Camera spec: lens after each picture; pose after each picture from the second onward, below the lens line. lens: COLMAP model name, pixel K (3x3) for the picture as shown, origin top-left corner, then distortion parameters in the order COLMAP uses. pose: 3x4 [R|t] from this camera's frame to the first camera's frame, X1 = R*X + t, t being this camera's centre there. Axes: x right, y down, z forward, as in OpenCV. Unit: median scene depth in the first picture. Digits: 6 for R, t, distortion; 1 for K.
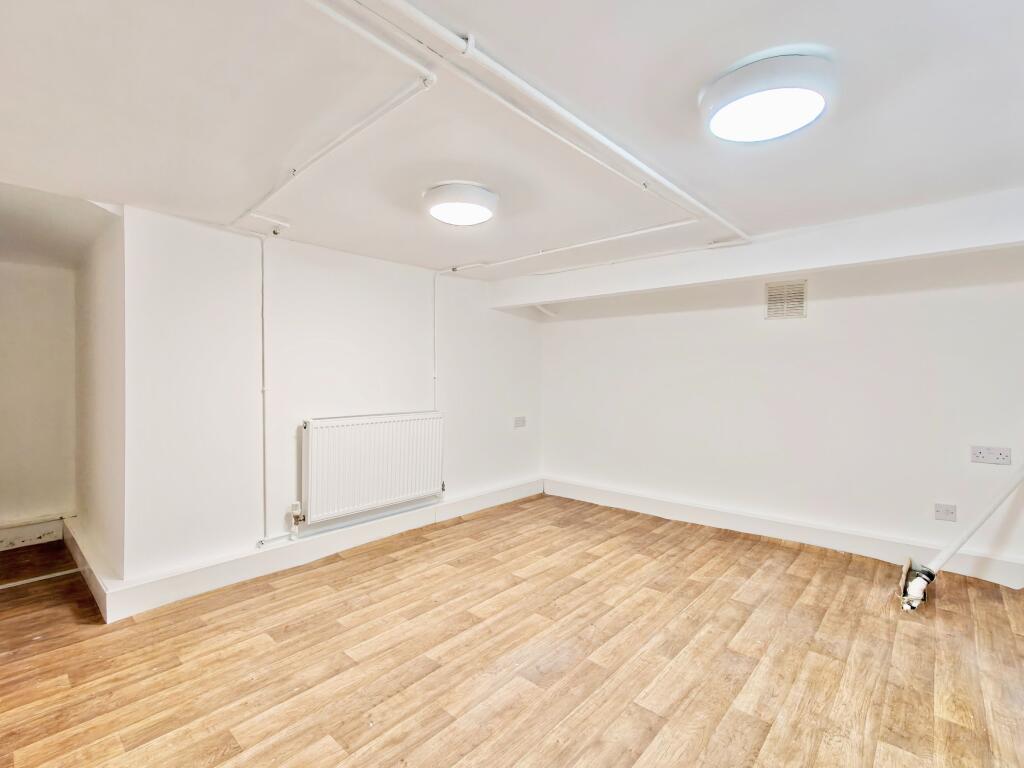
lens RADIAL K [[477.0, 0, 513.3], [0, 477.0, 383.0], [0, 0, 1]] dist [-0.003429, -0.000695]
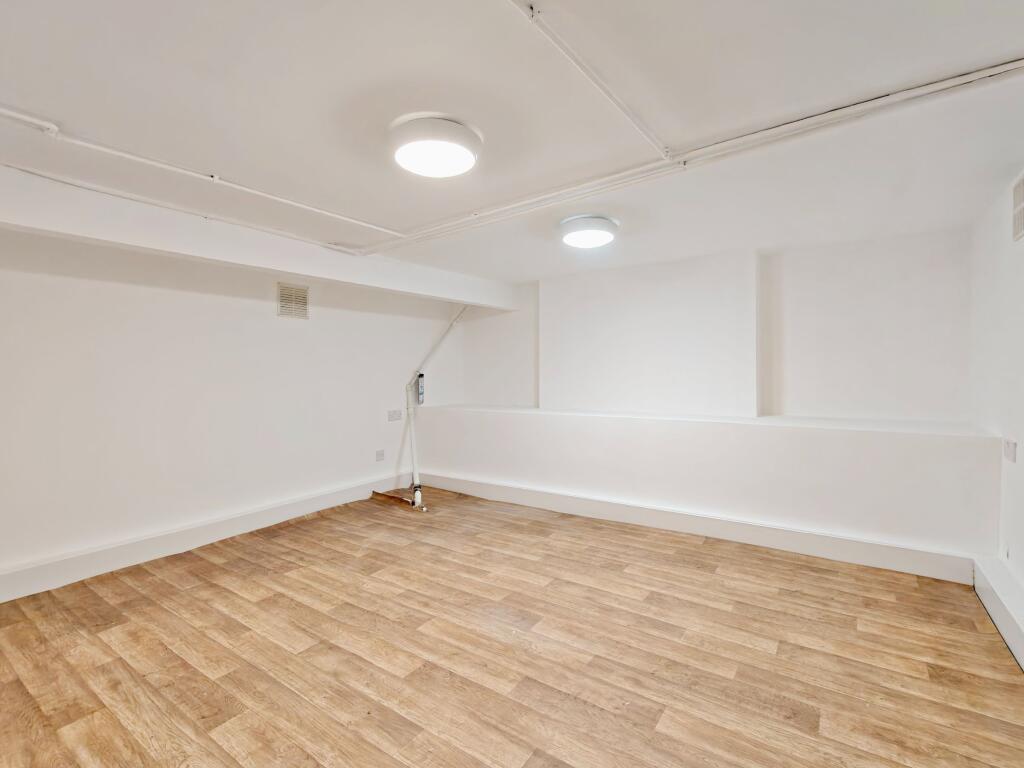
lens RADIAL K [[477.0, 0, 513.1], [0, 477.0, 377.0], [0, 0, 1]] dist [-0.003429, -0.000695]
pose [[-0.123761, -0.012910, 0.992228, -0.733328], [0.027944, 0.999473, 0.016490, -0.001588], [-0.991918, 0.029768, -0.123335, 0.778427]]
